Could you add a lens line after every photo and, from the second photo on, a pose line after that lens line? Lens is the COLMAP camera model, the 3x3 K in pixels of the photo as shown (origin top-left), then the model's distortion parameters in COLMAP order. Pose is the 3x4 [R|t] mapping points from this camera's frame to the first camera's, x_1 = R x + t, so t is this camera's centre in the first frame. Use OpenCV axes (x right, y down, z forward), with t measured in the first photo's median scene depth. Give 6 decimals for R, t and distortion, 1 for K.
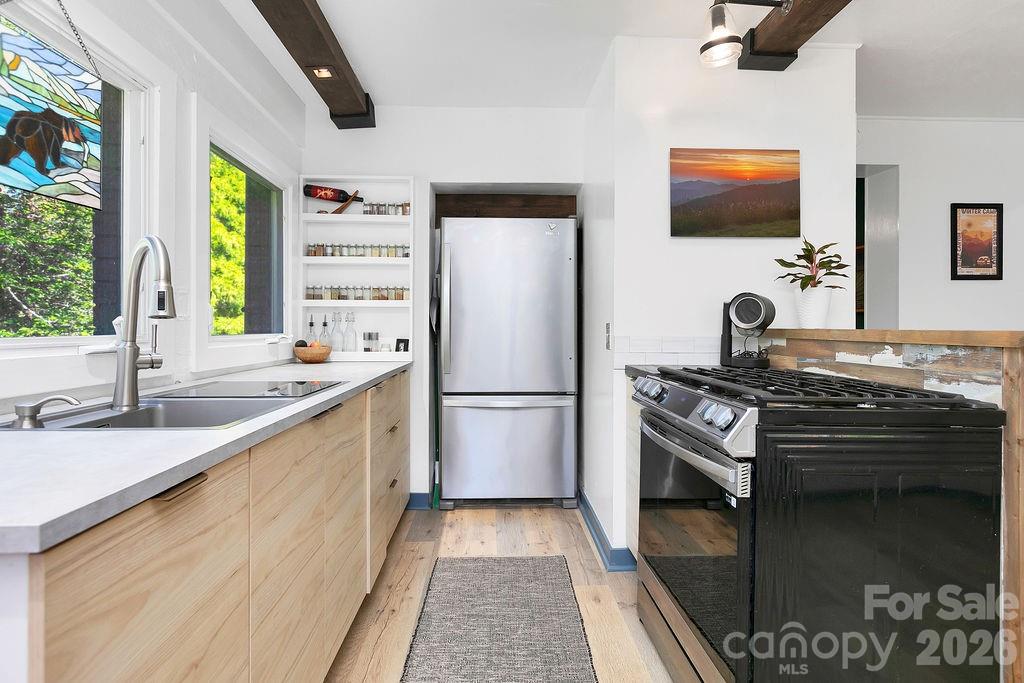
lens RADIAL K [[523.7, 0, 515.4], [0, 523.7, 325.5], [0, 0, 1]] dist [0.000436, 0.000463]
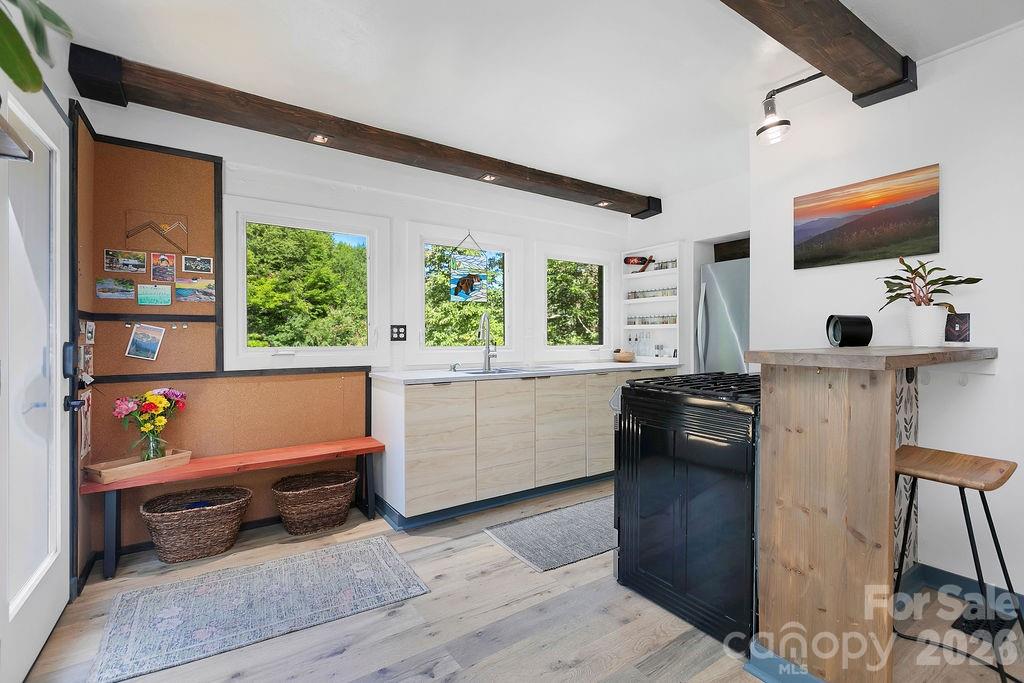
lens RADIAL K [[483.7, 0, 514.9], [0, 483.7, 335.7], [0, 0, 1]] dist [0.000303, 0.000053]
pose [[0.523126, -0.006471, -0.852231, 0.787570], [0.006575, 0.999972, -0.003556, -0.012503], [0.852230, -0.003743, 0.523154, -0.133022]]
